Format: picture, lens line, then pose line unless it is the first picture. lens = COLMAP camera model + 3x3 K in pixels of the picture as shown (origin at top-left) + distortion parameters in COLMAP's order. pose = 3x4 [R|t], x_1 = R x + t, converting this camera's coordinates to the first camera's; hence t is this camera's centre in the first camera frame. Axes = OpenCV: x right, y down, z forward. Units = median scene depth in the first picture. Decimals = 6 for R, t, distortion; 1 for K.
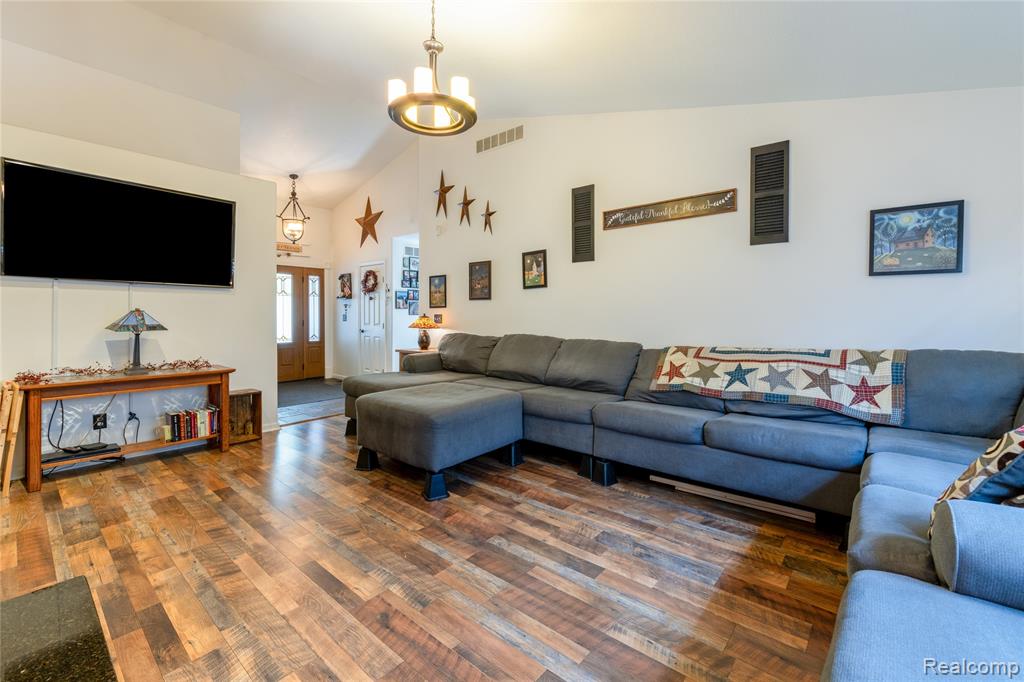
lens RADIAL K [[443.0, 0, 511.7], [0, 443.0, 319.4], [0, 0, 1]] dist [-0.000326, 0.000577]
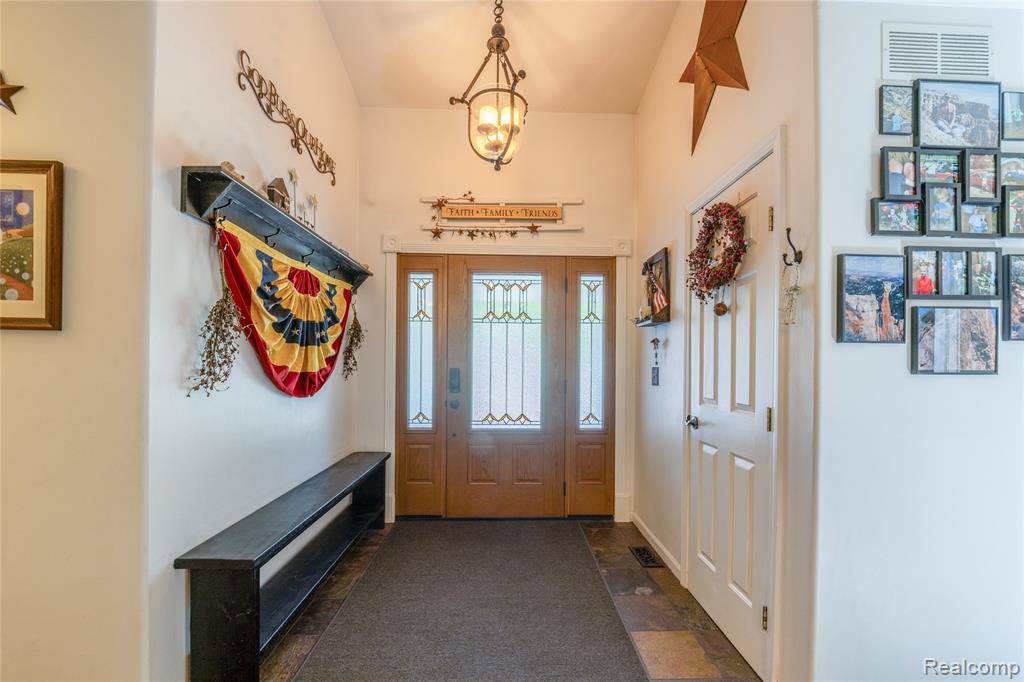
lens RADIAL K [[444.5, 0, 513.4], [0, 444.5, 366.5], [0, 0, 1]] dist [-0.015757, -0.000166]
pose [[0.683588, 0.009288, -0.729809, -0.209055], [-0.017530, 0.999839, -0.003696, -0.009421], [0.729658, 0.015320, 0.683641, 0.730745]]
